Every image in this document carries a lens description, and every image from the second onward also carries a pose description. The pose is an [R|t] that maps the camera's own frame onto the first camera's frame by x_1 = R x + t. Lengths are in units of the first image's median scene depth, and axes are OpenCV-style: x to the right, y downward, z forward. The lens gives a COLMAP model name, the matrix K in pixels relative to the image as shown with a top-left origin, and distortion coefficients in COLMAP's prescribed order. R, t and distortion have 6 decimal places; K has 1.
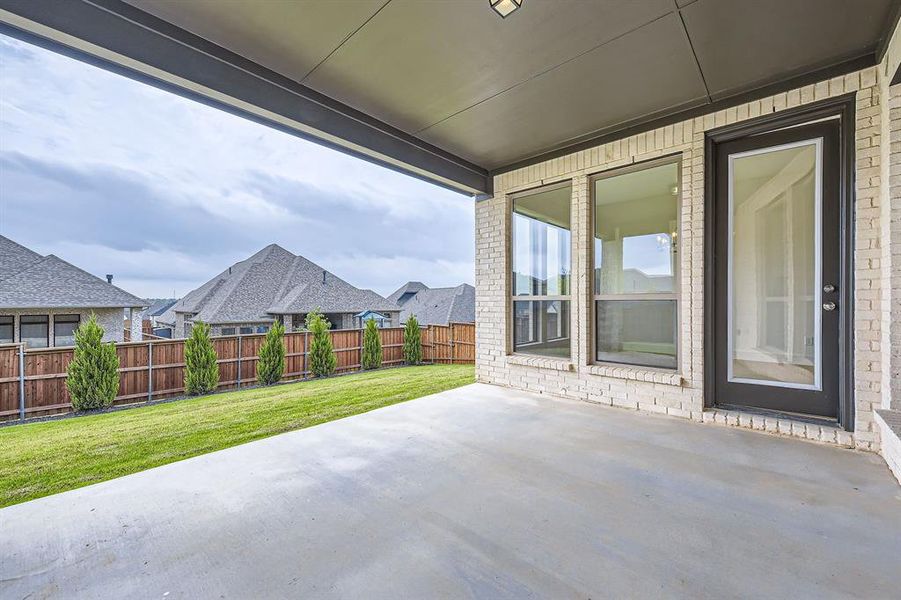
lens RADIAL K [[356.8, 0, 448.1], [0, 356.8, 302.9], [0, 0, 1]] dist [0.011034, -0.000356]
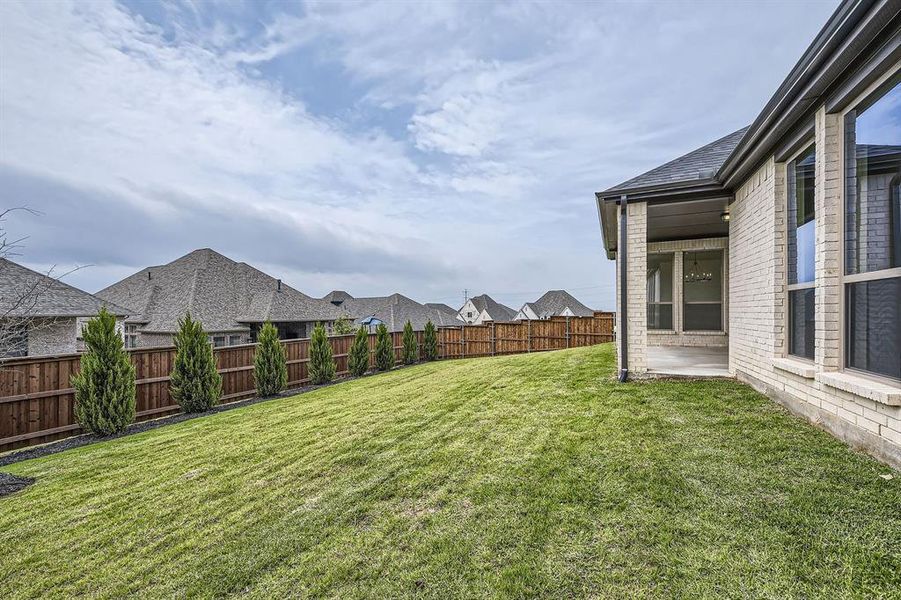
lens RADIAL K [[356.8, 0, 454.2], [0, 356.8, 308.4], [0, 0, 1]] dist [0.011034, -0.000356]
pose [[0.944594, 0.000762, 0.328240, -0.285711], [0.003680, 0.999910, -0.012909, 0.007057], [-0.328220, 0.013401, 0.944506, -0.118588]]
